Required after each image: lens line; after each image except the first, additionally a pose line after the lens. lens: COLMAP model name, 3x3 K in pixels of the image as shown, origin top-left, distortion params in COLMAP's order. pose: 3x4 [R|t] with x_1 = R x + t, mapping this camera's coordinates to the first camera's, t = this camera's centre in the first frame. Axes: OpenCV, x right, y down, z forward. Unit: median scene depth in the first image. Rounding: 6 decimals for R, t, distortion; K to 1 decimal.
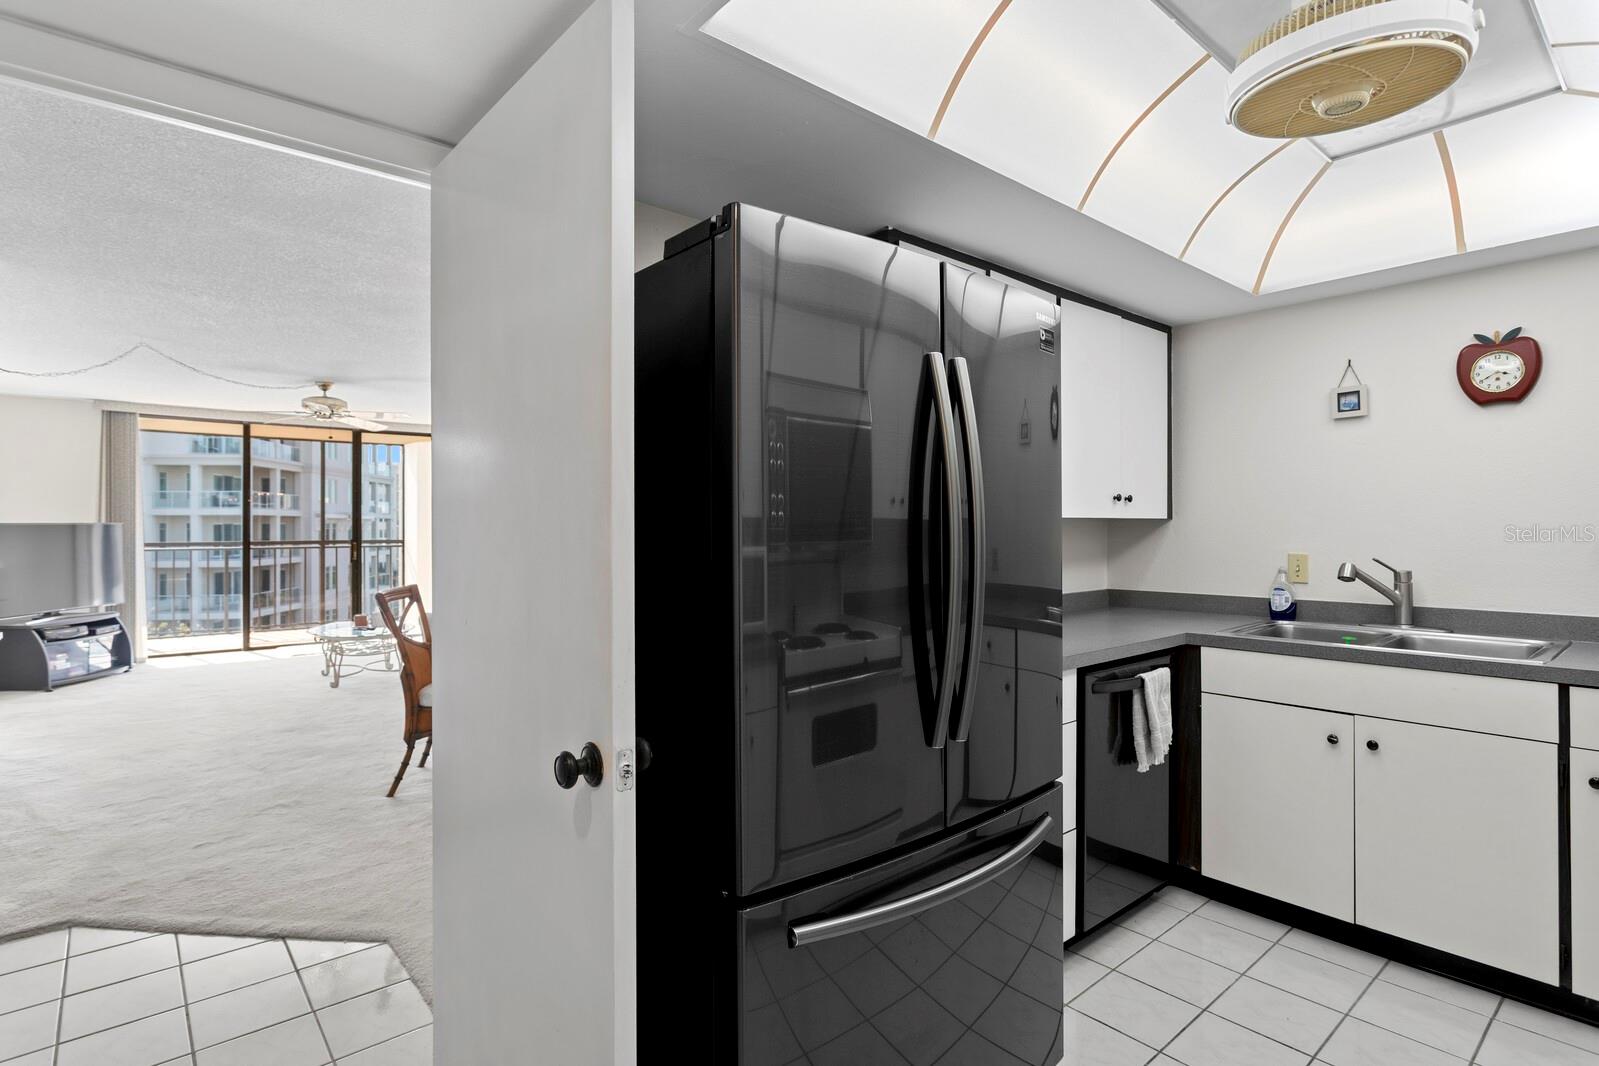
lens RADIAL K [[799.3, 0, 801.0], [0, 799.3, 523.8], [0, 0, 1]] dist [-0.010542, 0.003886]
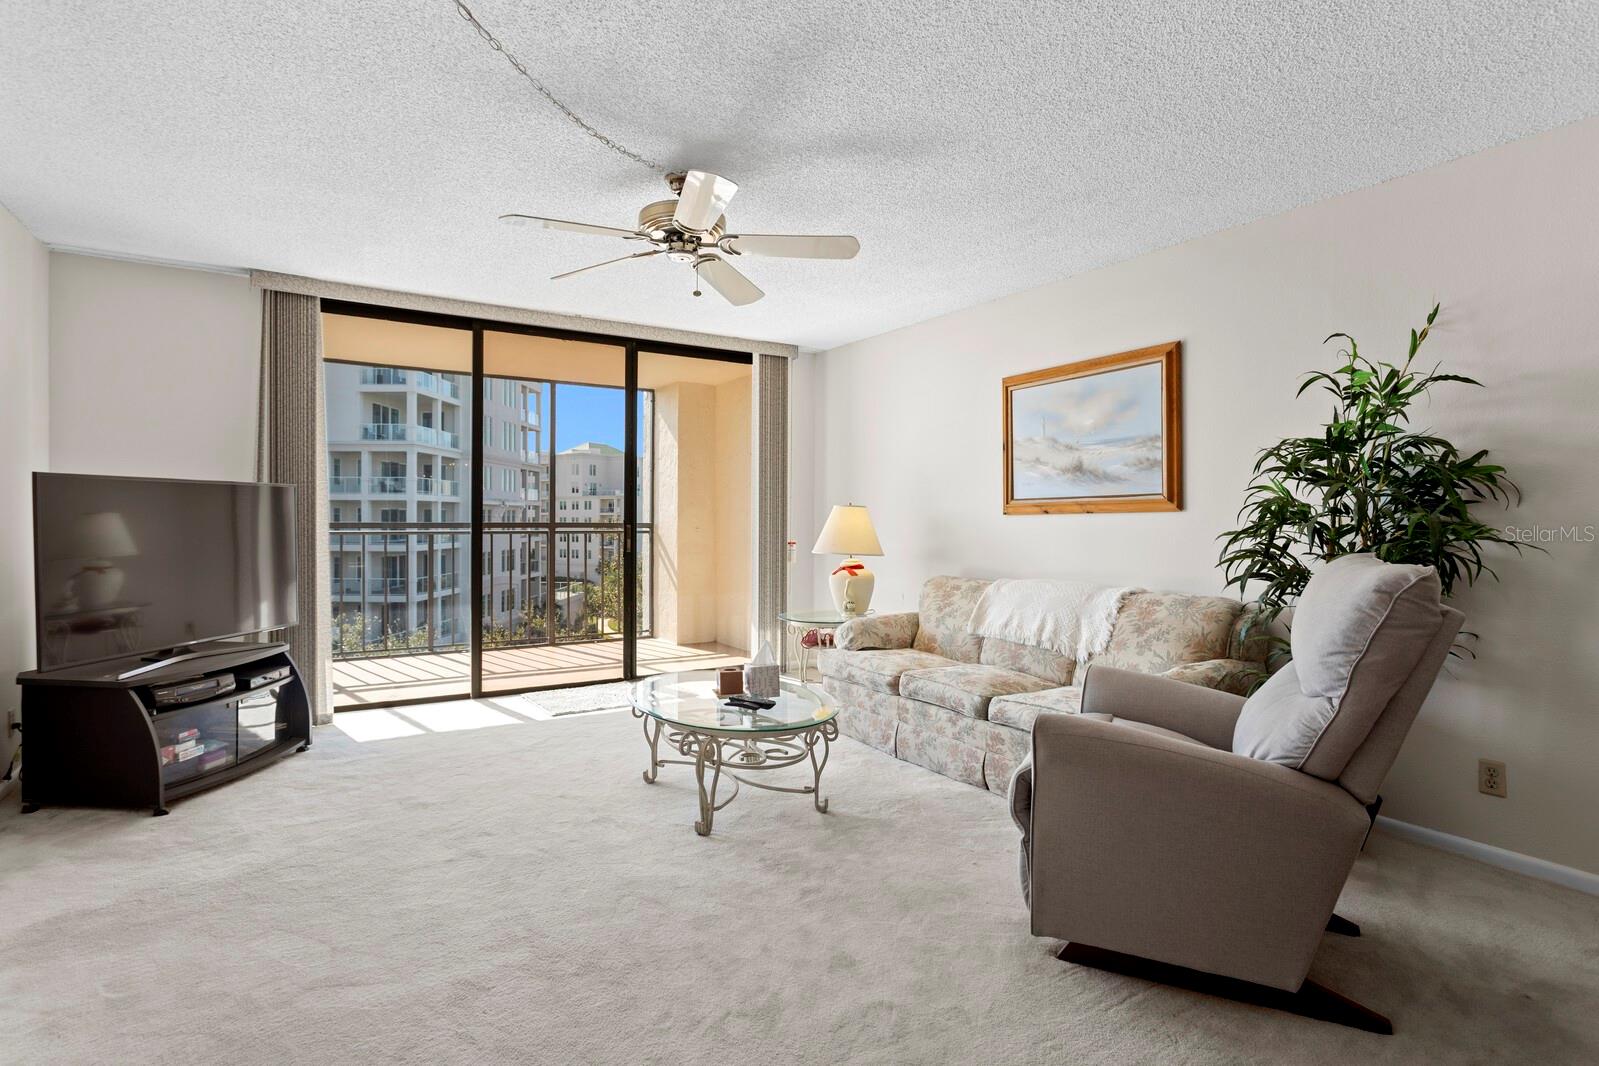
lens RADIAL K [[799.3, 0, 795.4], [0, 799.3, 525.8], [0, 0, 1]] dist [-0.010542, 0.003886]
pose [[0.988356, 0.011113, -0.151753, -0.264448], [-0.009066, 0.999858, 0.014175, 0.011036], [0.151889, -0.012634, 0.988317, 0.314186]]
